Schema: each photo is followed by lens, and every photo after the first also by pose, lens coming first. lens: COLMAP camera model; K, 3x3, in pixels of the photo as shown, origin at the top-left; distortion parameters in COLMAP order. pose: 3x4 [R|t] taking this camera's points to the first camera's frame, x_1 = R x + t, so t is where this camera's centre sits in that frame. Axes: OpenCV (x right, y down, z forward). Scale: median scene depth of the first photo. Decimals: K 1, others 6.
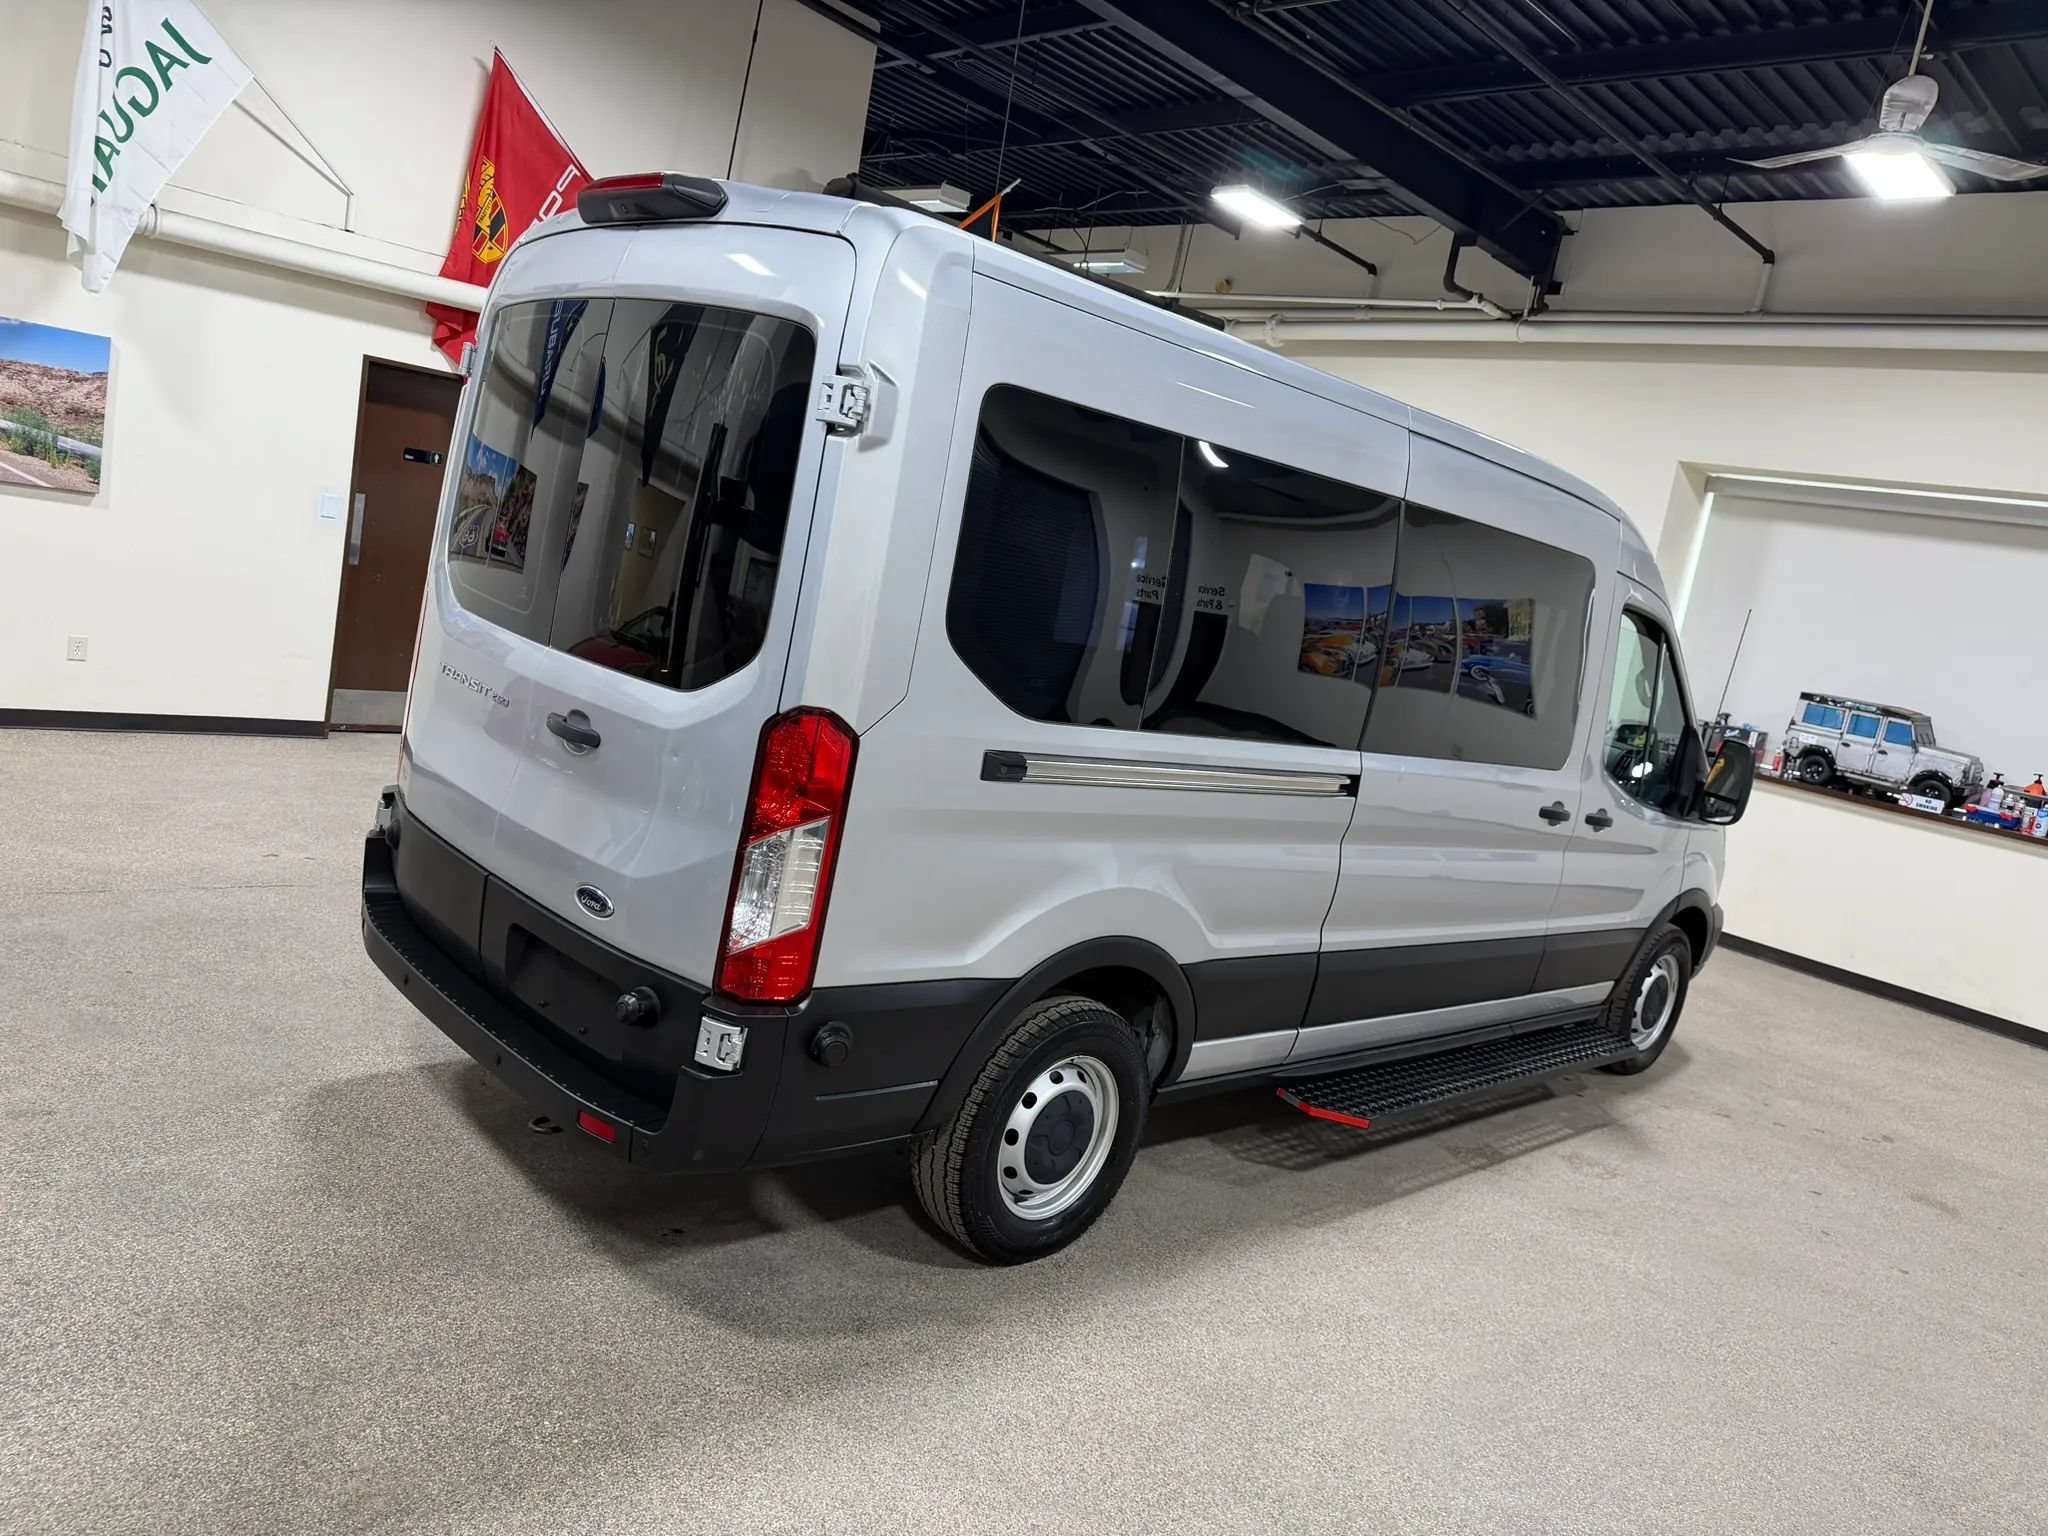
lens RADIAL K [[1442.9, 0, 1028.9], [0, 1442.9, 756.0], [0, 0, 1]] dist [0.016898, -0.023777]
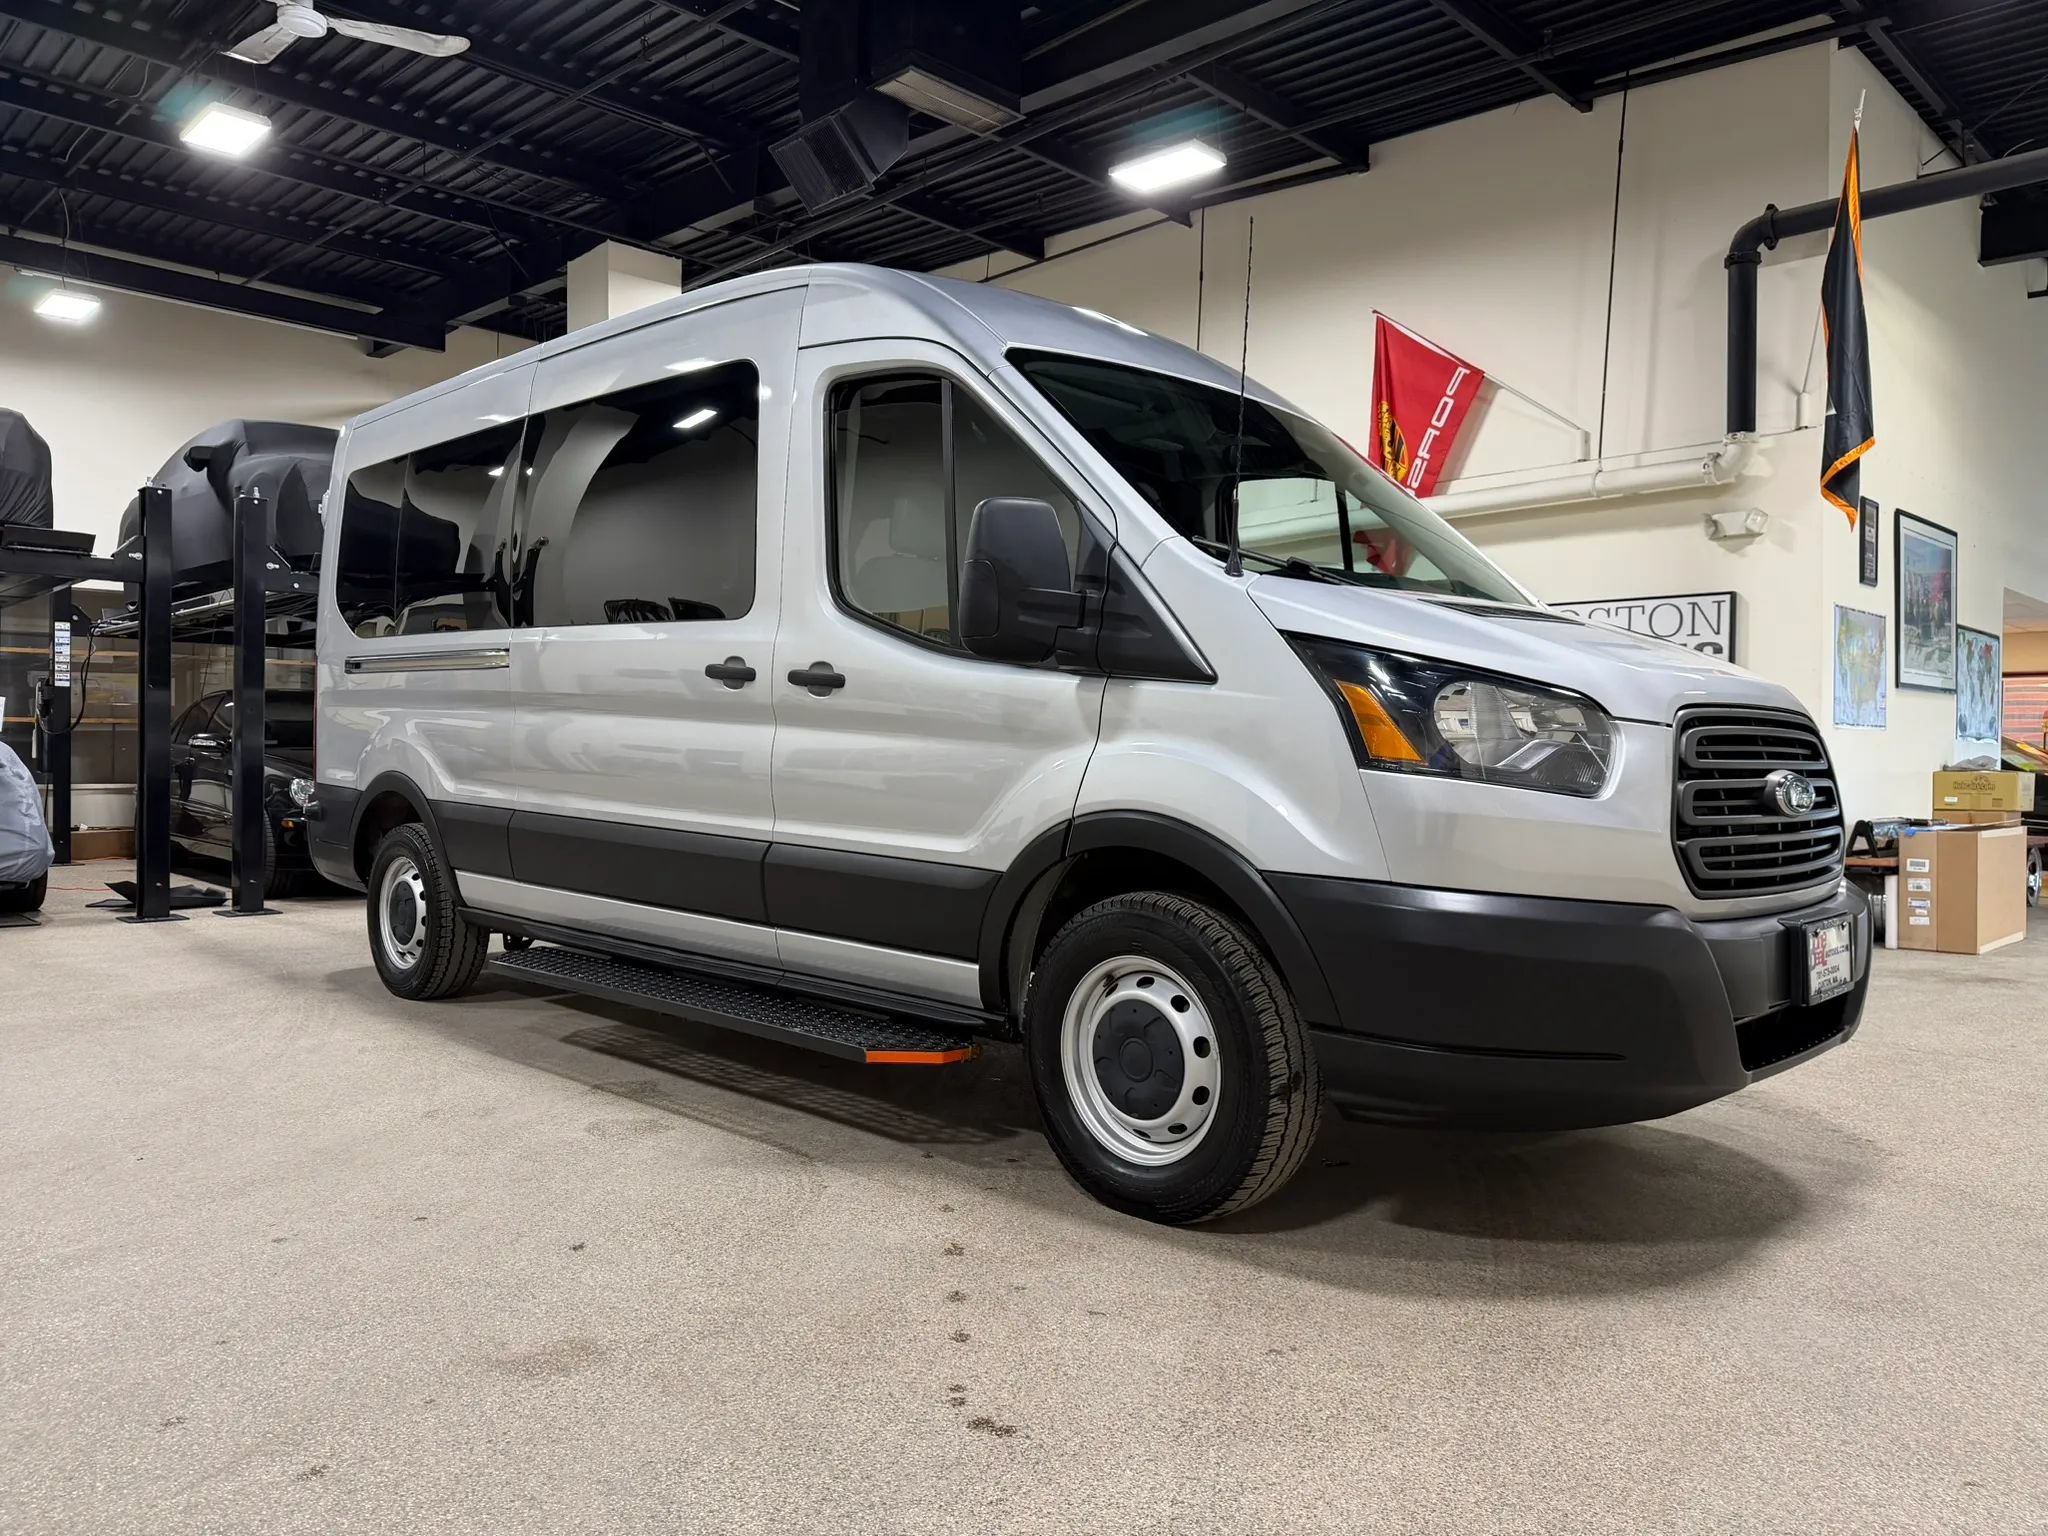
lens RADIAL K [[1442.9, 0, 1003.6], [0, 1442.9, 776.7], [0, 0, 1]] dist [0.016898, -0.023777]
pose [[0.027922, -0.163269, -0.986186, 0.965529], [-0.156901, 0.973626, -0.165632, 0.172035], [0.987220, 0.159358, 0.001568, 0.985009]]
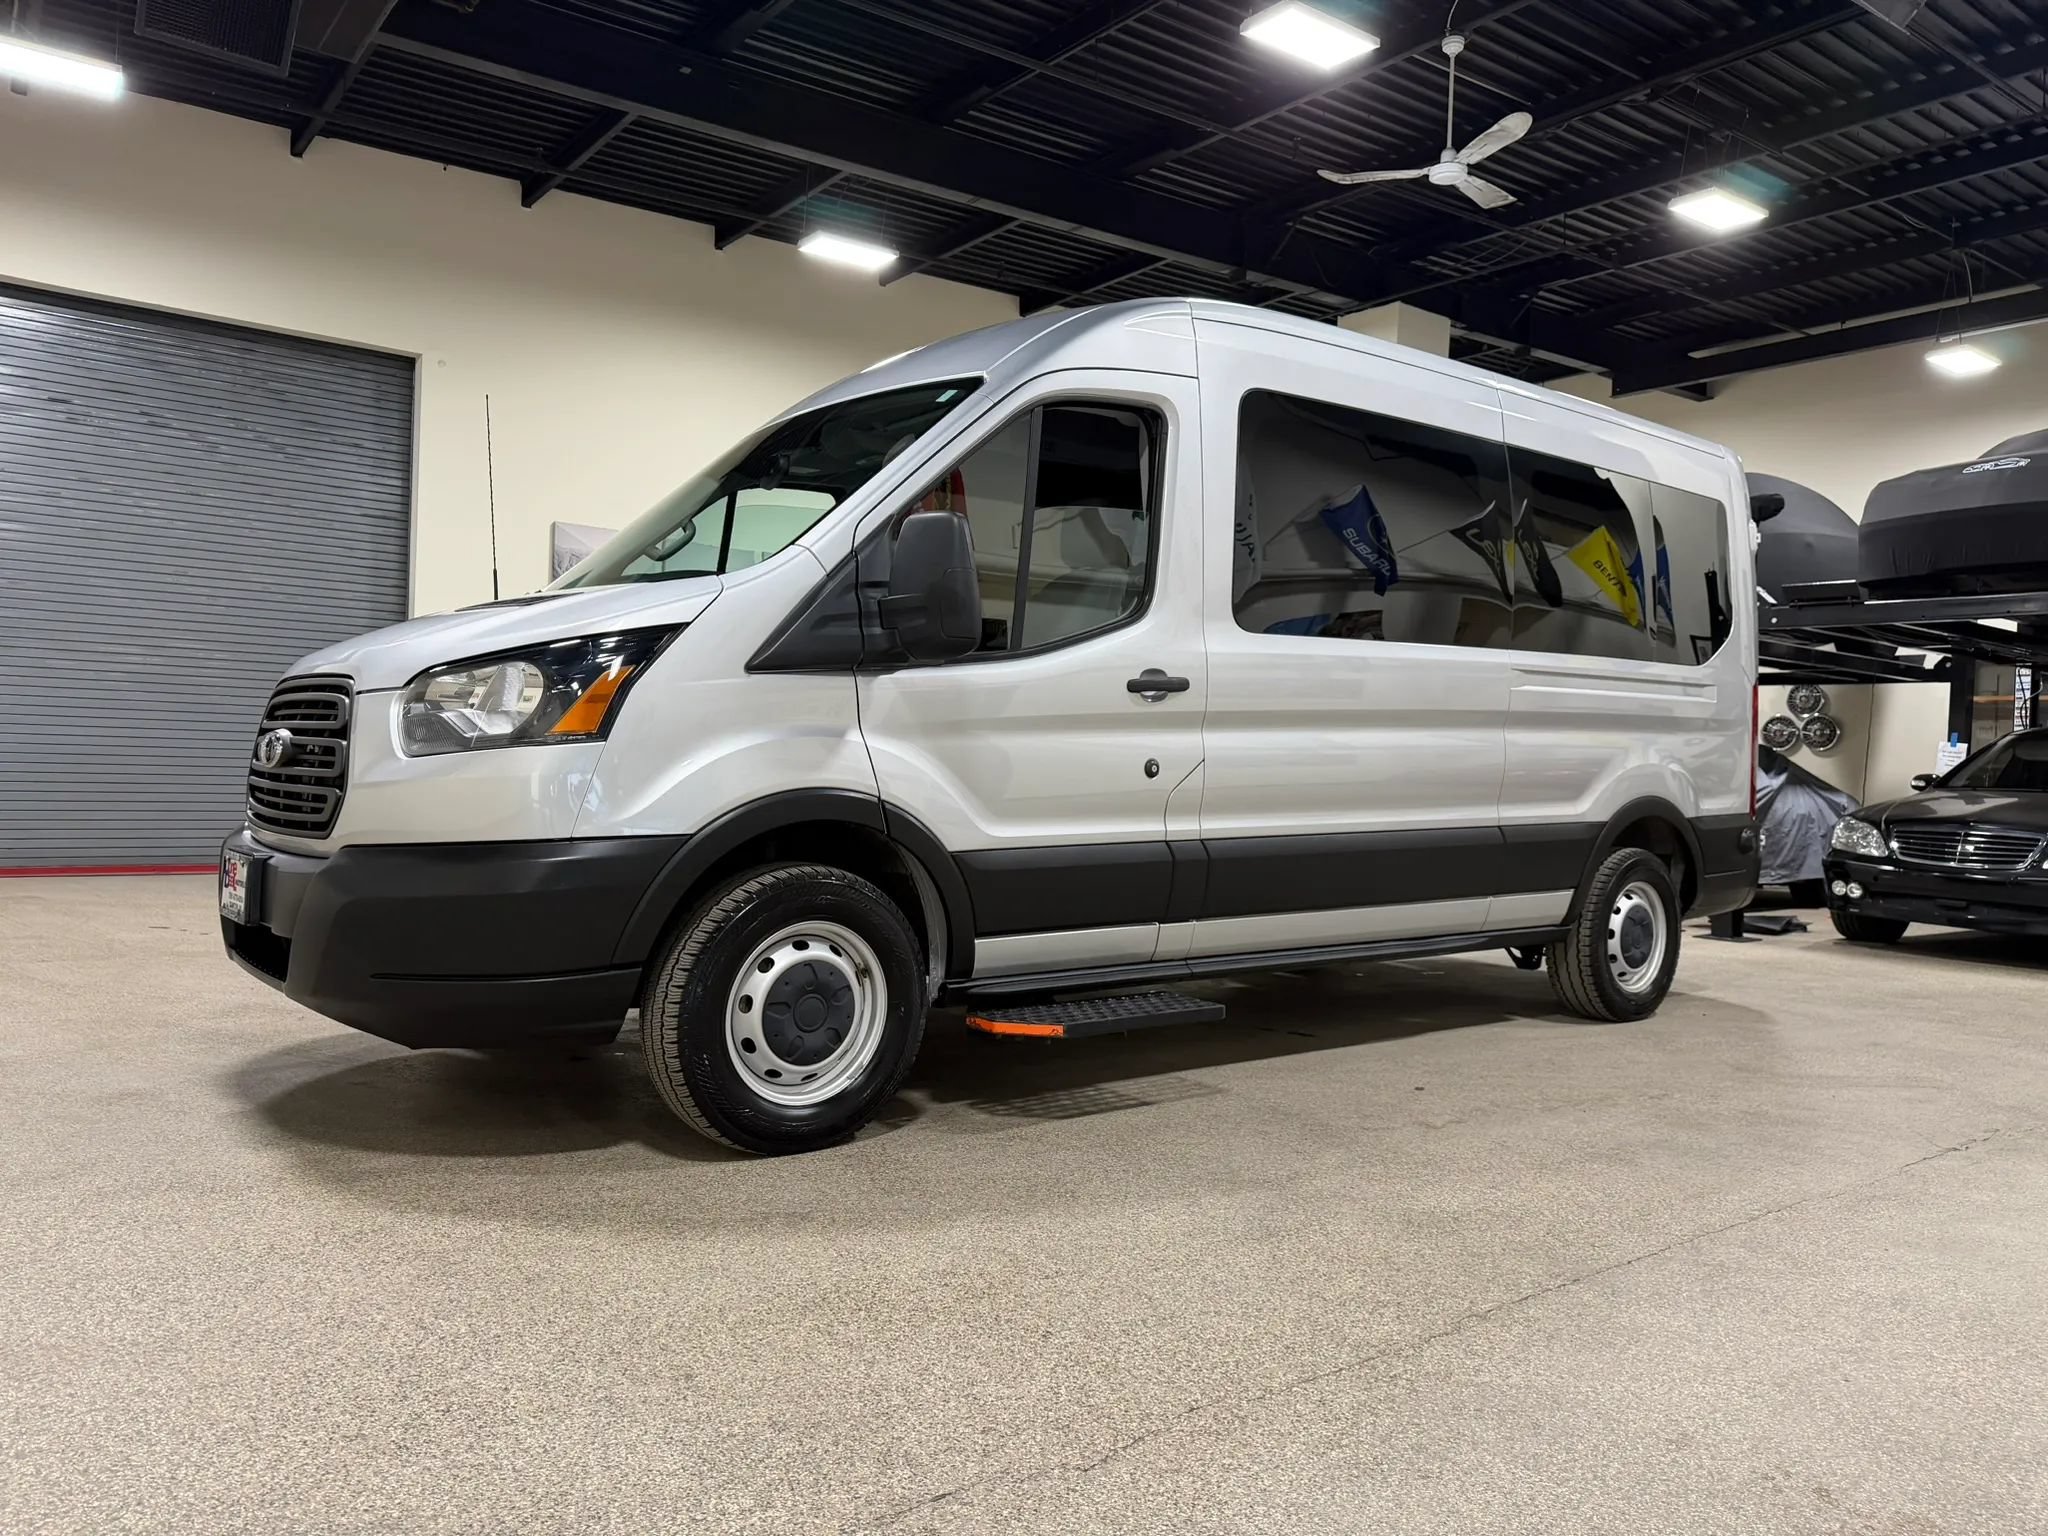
lens RADIAL K [[1442.9, 0, 1060.0], [0, 1442.9, 772.2], [0, 0, 1]] dist [0.016898, -0.023777]
pose [[-0.974067, -0.216271, 0.066484, 0.122975], [-0.202529, 0.964417, 0.169944, -0.099037], [-0.100872, 0.152072, -0.983208, 1.799673]]
